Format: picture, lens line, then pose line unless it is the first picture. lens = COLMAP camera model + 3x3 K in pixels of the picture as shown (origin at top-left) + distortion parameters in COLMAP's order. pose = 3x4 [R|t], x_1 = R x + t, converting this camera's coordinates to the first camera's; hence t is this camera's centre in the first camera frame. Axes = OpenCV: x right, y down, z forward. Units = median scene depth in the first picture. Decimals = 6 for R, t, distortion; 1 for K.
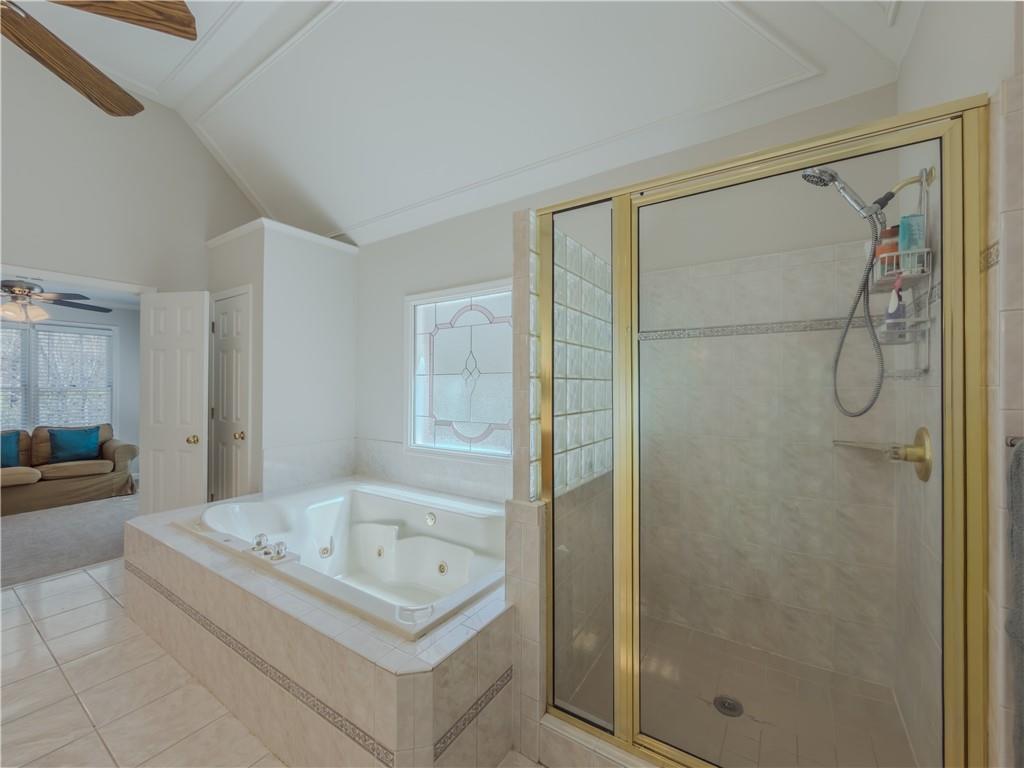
lens RADIAL K [[414.0, 0, 511.4], [0, 414.0, 382.5], [0, 0, 1]] dist [0.000383, 0.000348]
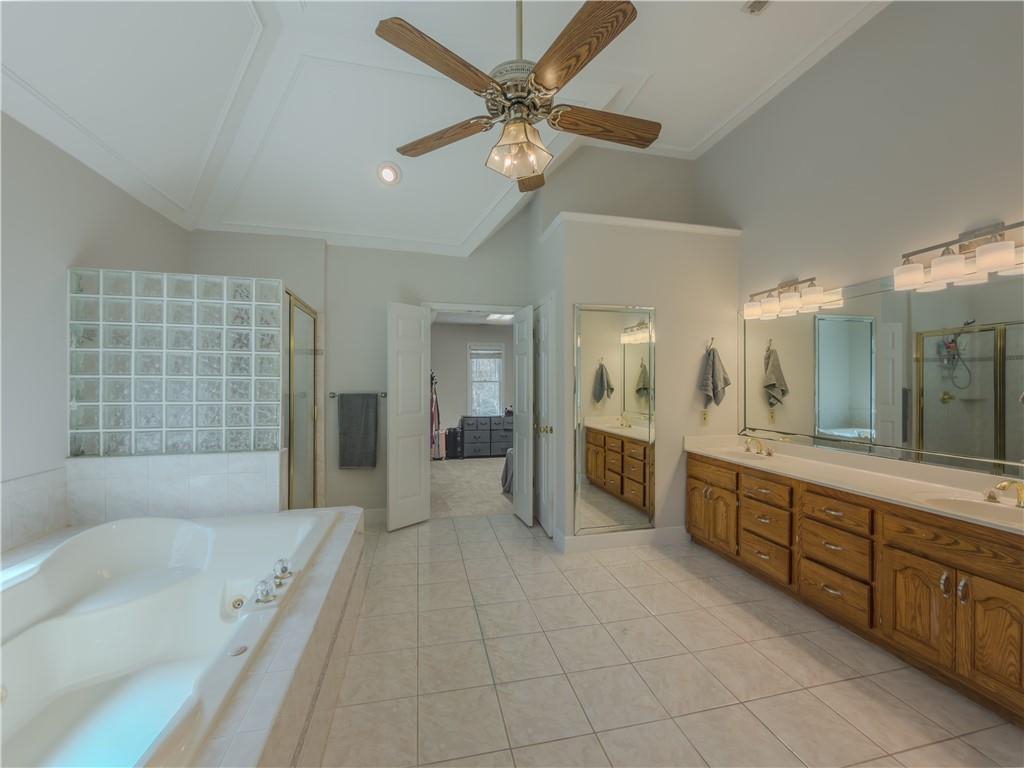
lens RADIAL K [[414.0, 0, 514.9], [0, 414.0, 385.9], [0, 0, 1]] dist [0.000383, 0.000348]
pose [[-0.721011, -0.006101, 0.692897, -1.556754], [-0.011337, 0.999931, -0.002993, 0.001458], [-0.692831, -0.010014, -0.721031, 1.313249]]
